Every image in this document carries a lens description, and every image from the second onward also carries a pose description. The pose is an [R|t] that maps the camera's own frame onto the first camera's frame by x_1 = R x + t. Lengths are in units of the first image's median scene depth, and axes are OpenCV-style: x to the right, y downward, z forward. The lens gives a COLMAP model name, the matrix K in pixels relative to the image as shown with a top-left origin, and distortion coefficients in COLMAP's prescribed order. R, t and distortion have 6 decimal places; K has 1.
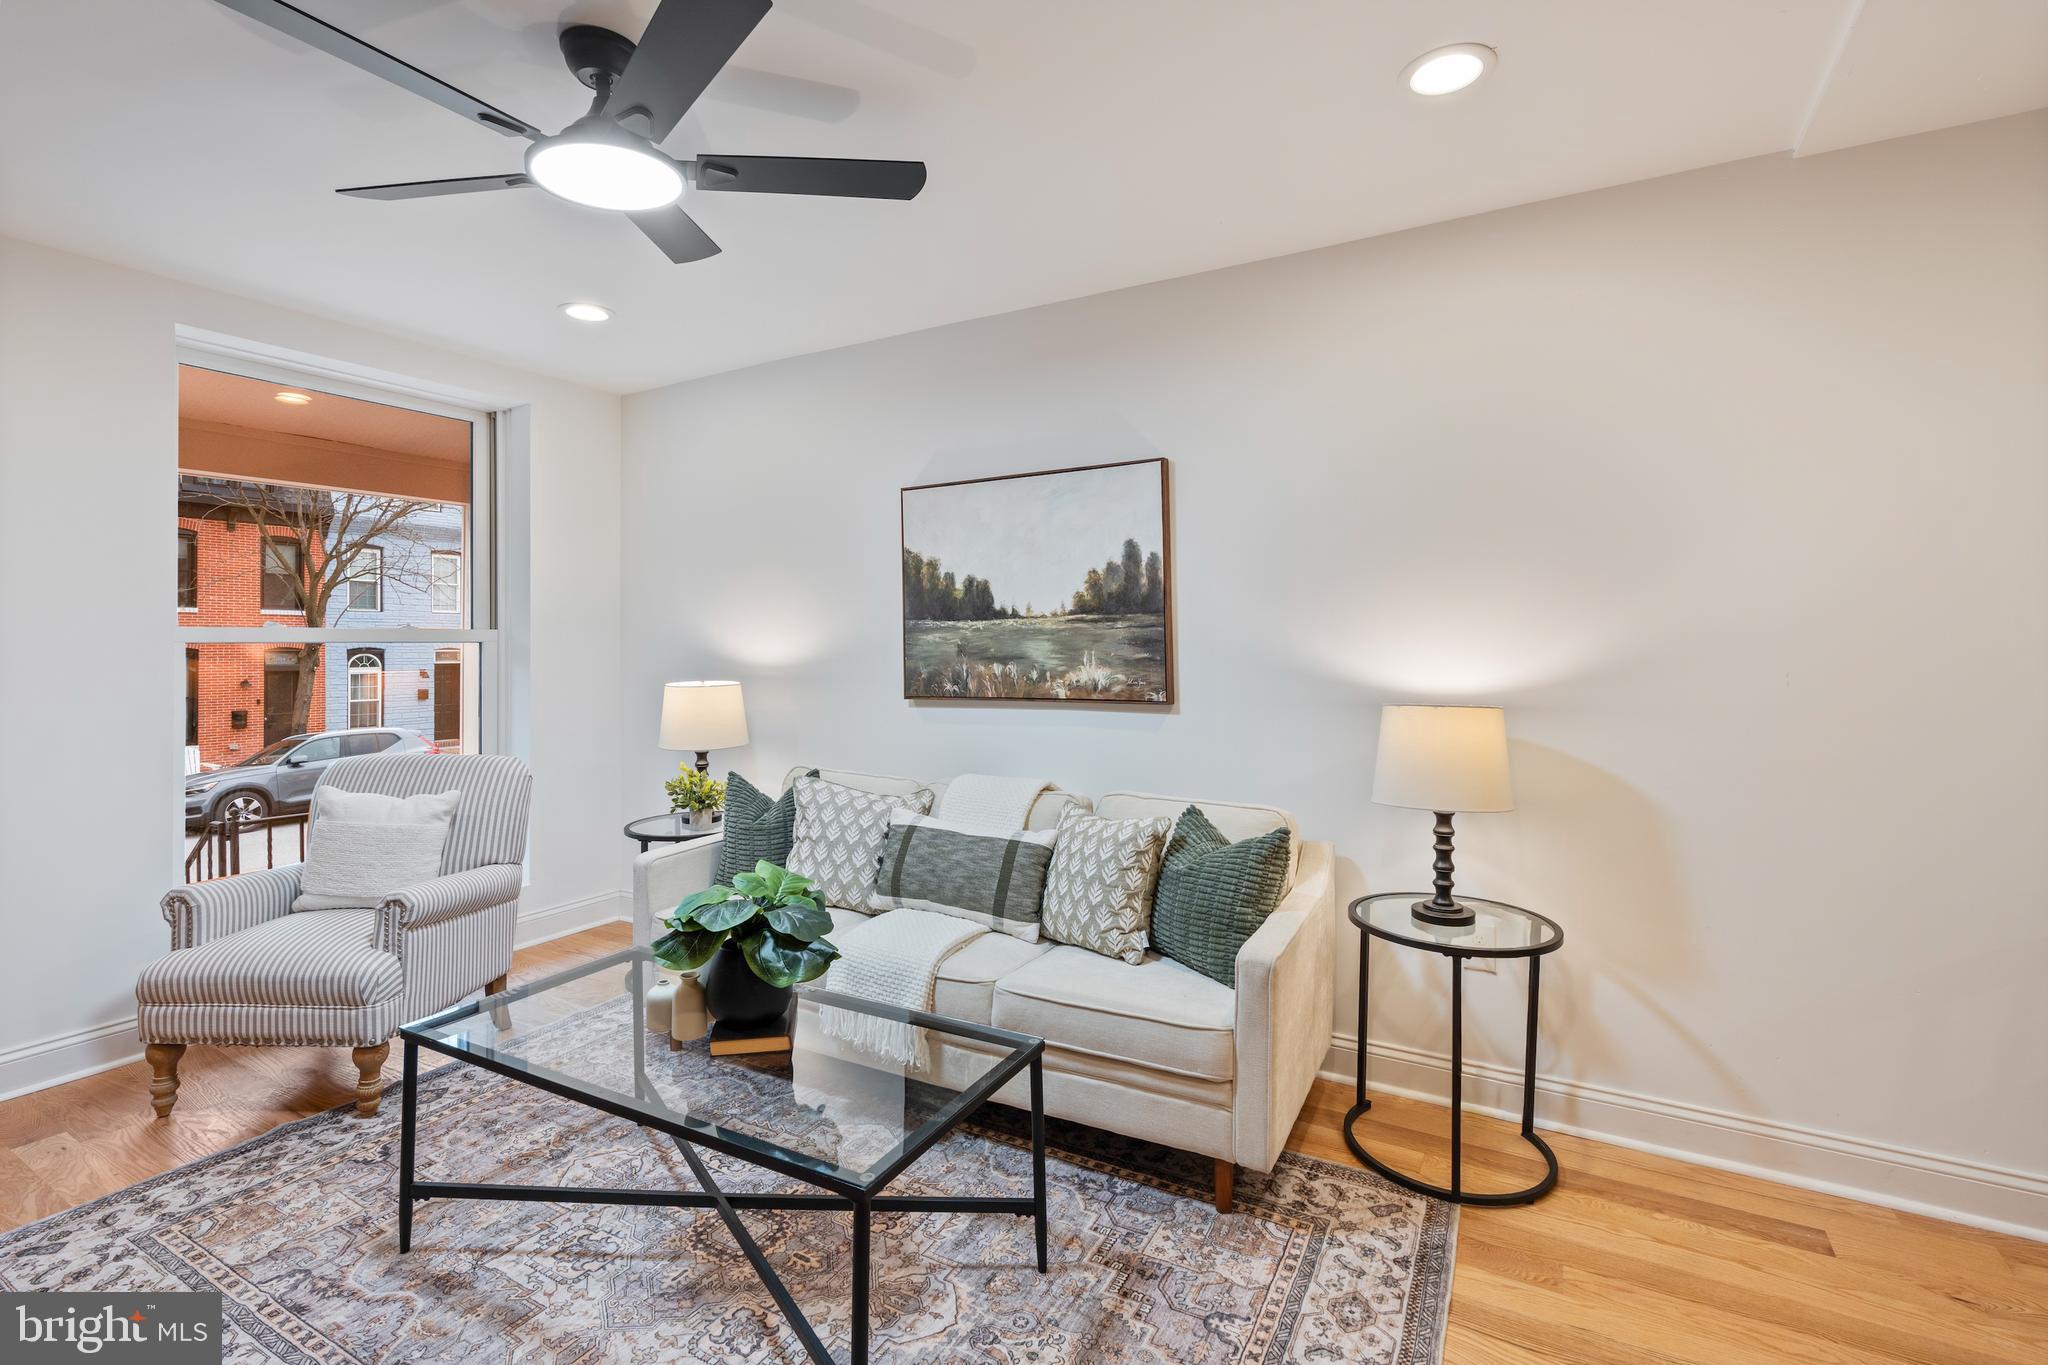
lens RADIAL K [[918.5, 0, 1026.7], [0, 918.5, 660.8], [0, 0, 1]] dist [-0.010892, 0.003430]
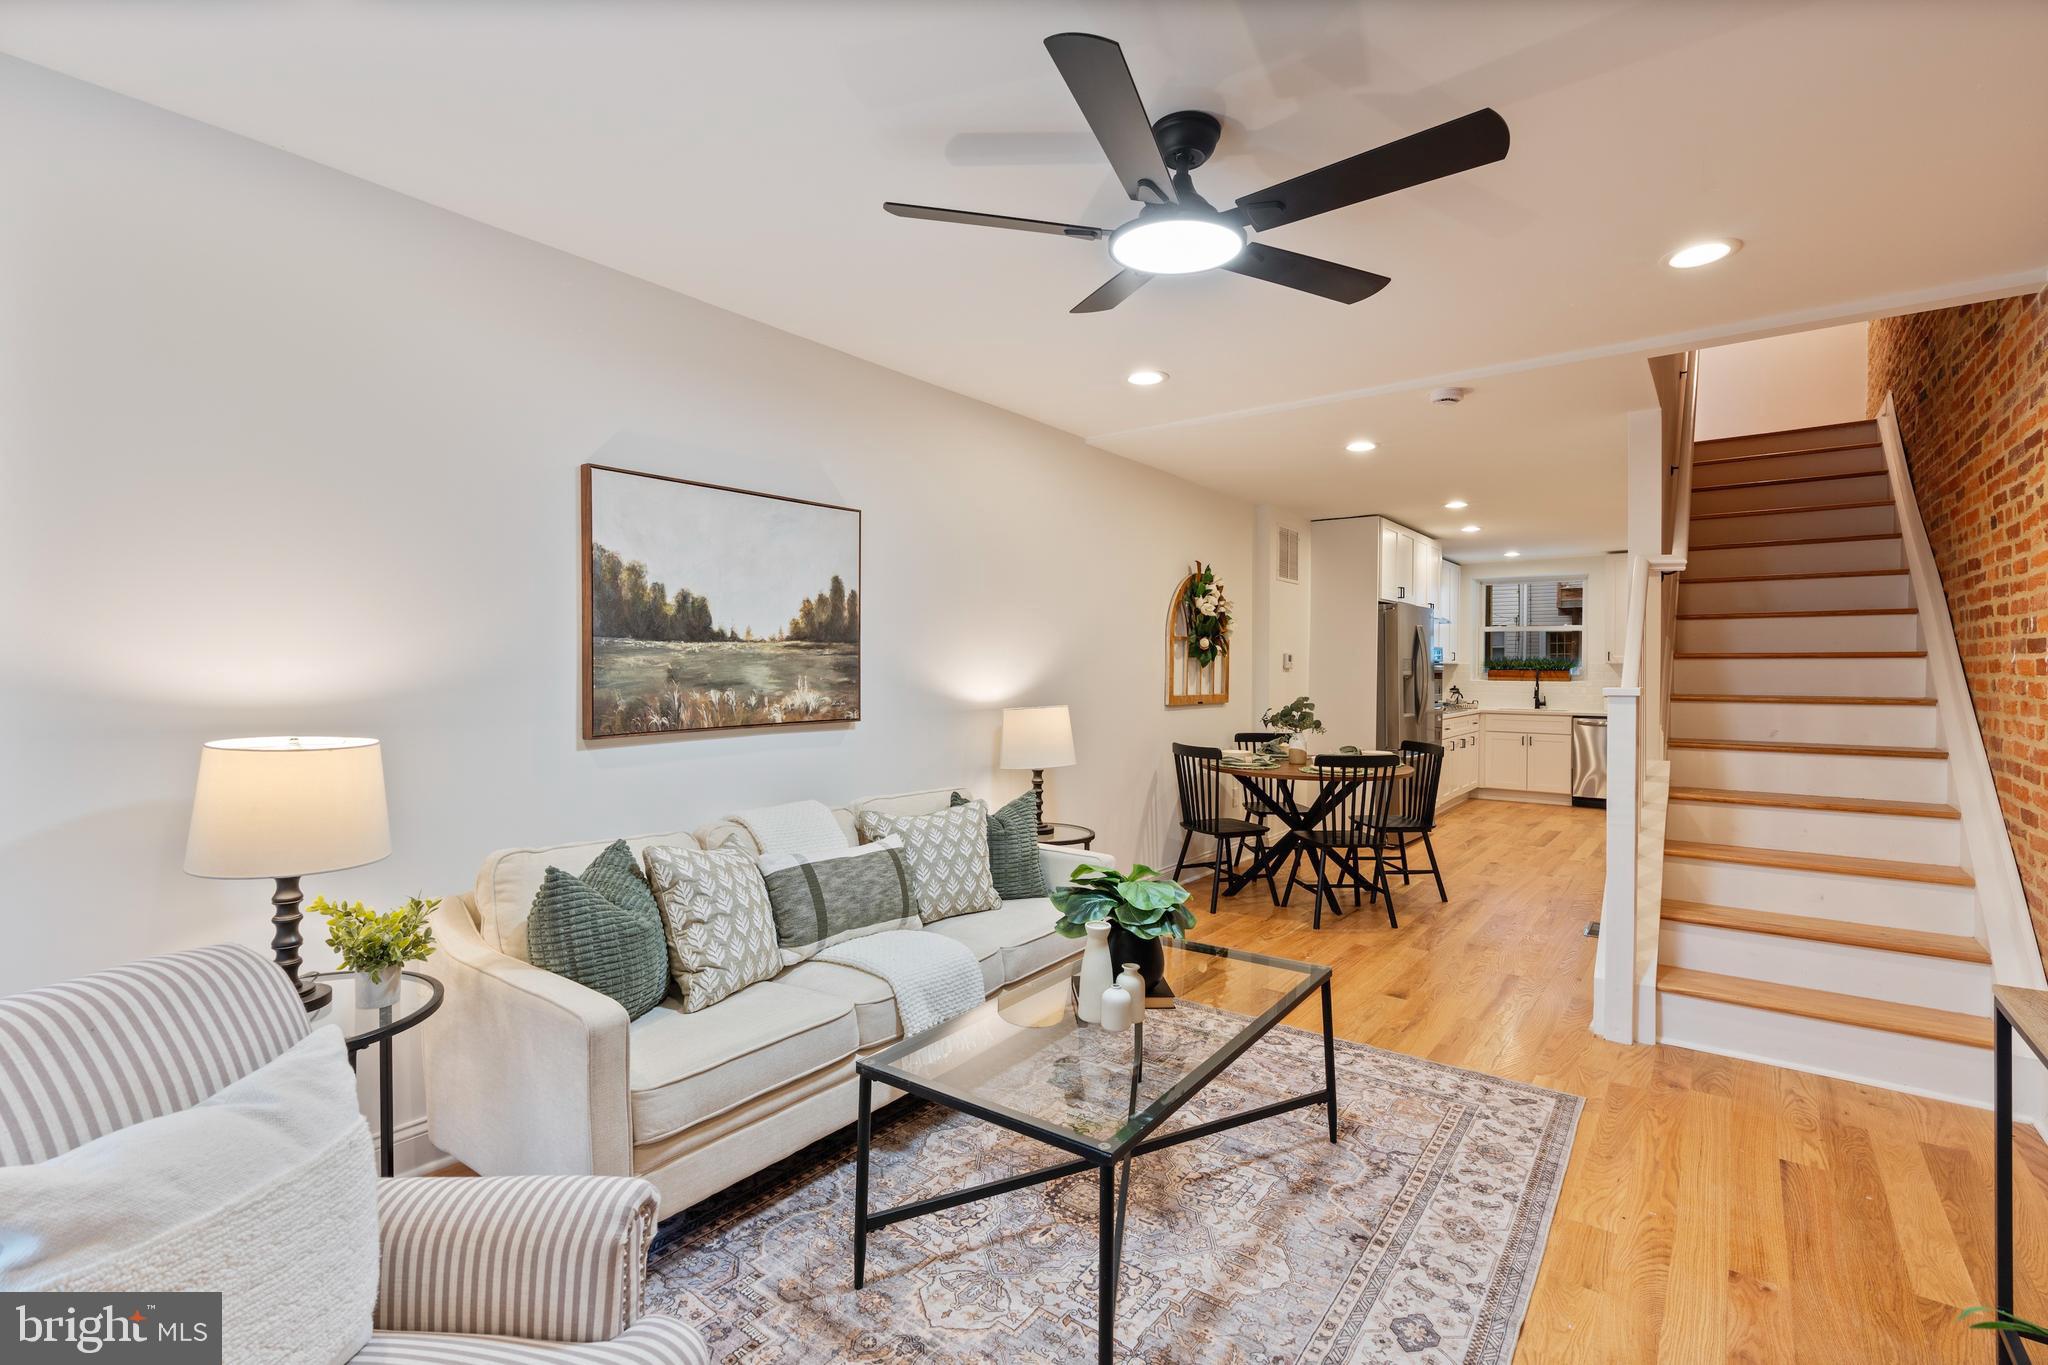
lens RADIAL K [[918.5, 0, 1026.8], [0, 918.5, 668.6], [0, 0, 1]] dist [-0.010892, 0.003430]
pose [[0.132451, 0.009919, 0.991140, -0.904626], [0.025881, 0.999574, -0.013462, 0.001948], [-0.990852, 0.027435, 0.132138, 0.581530]]
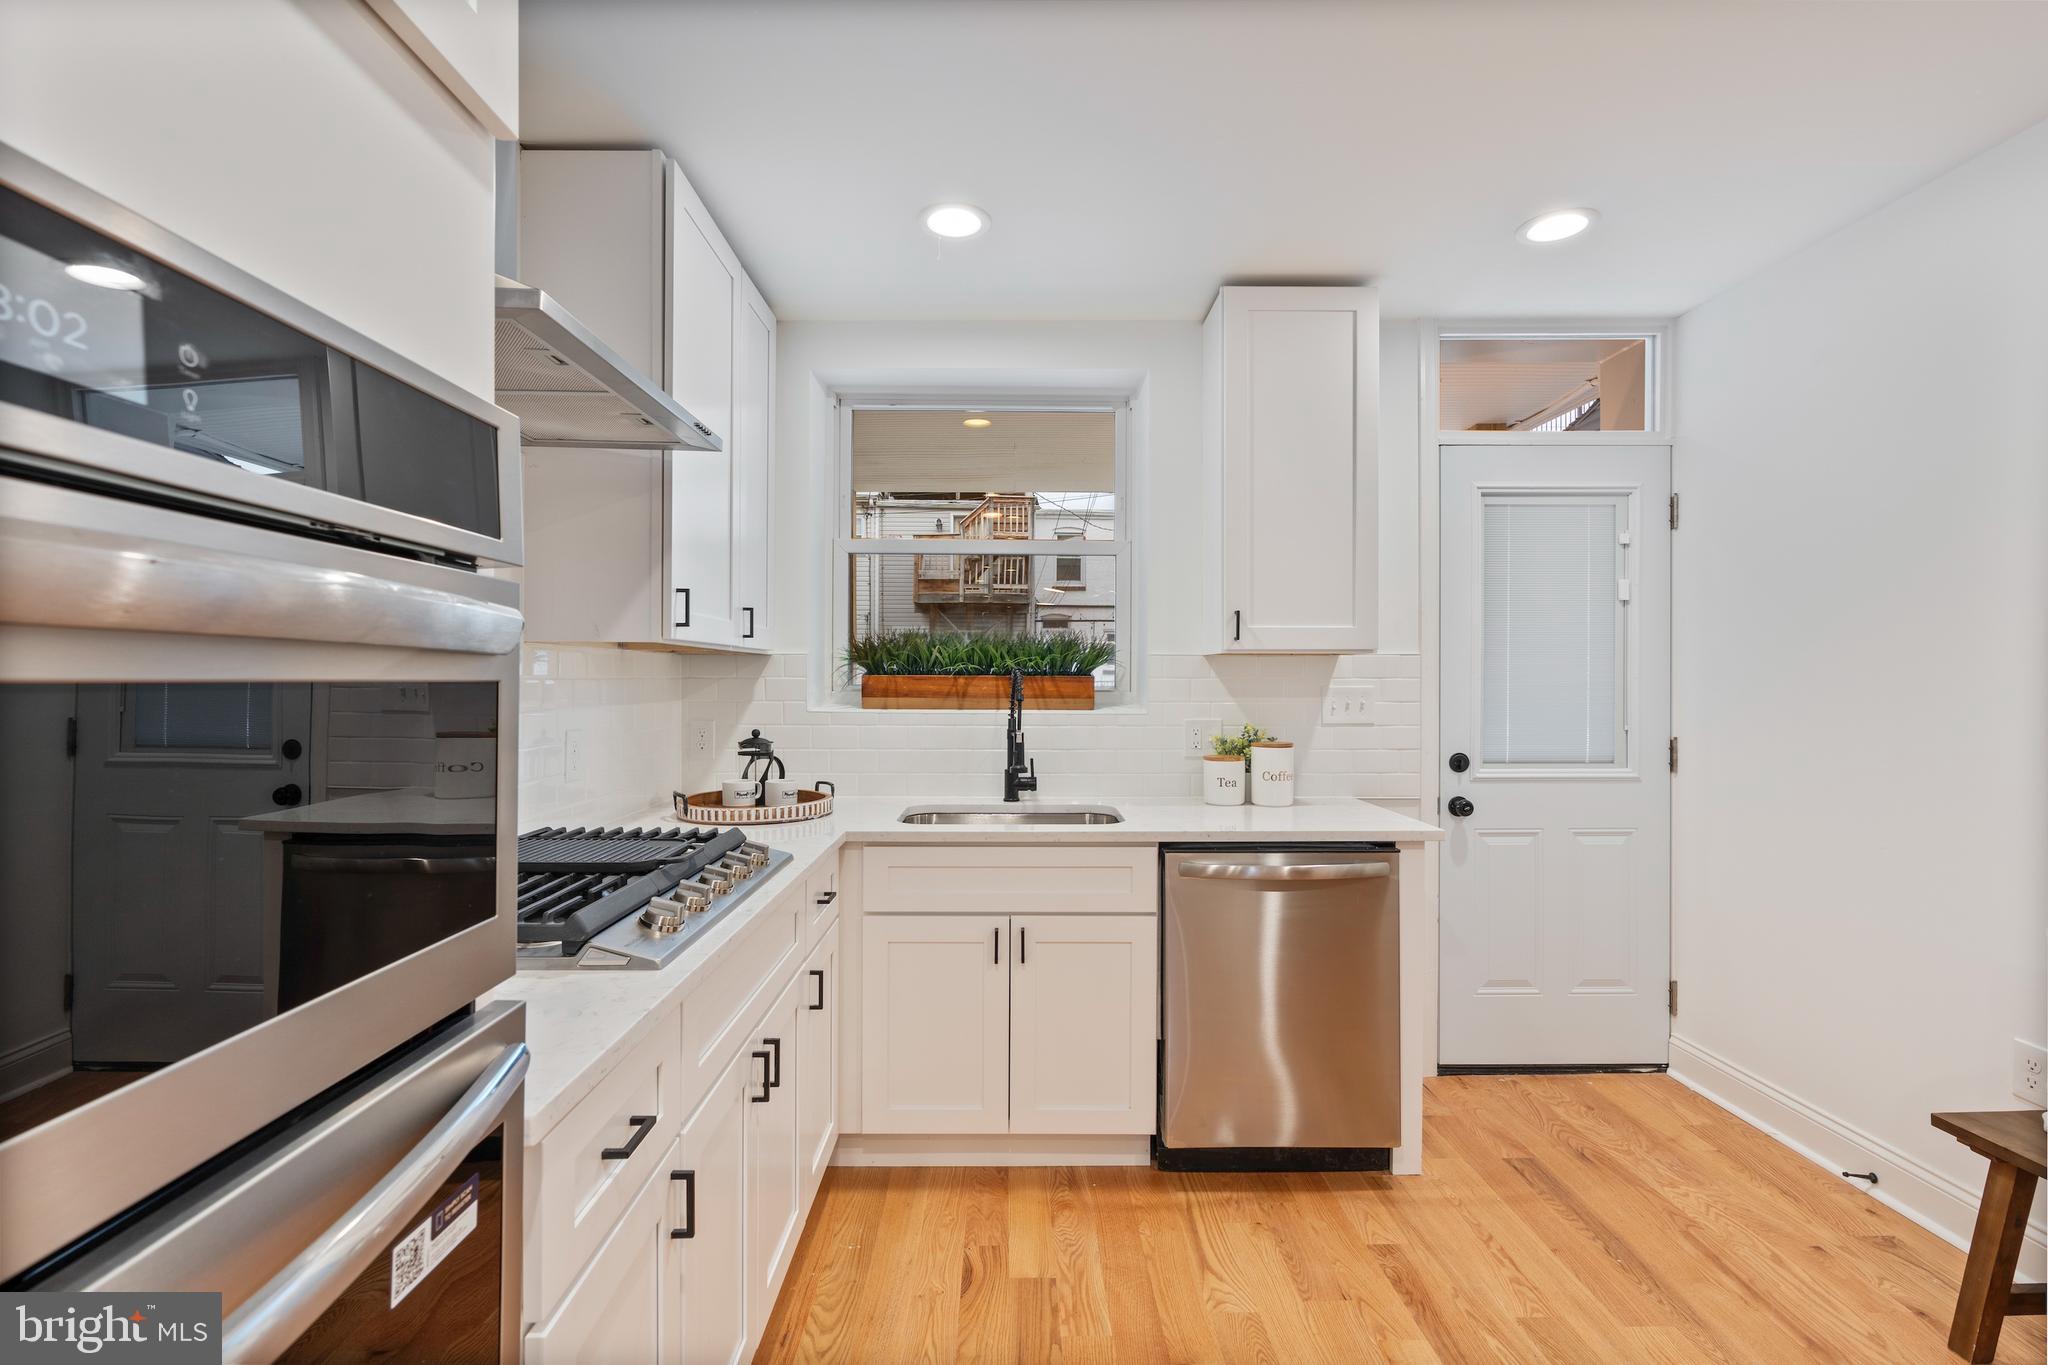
lens RADIAL K [[918.5, 0, 1024.4], [0, 918.5, 678.5], [0, 0, 1]] dist [-0.010892, 0.003430]
pose [[-0.513399, 0.010356, 0.858087, 1.495364], [0.030740, 0.999507, 0.006330, 0.008990], [-0.857599, 0.029627, -0.513465, -0.219806]]
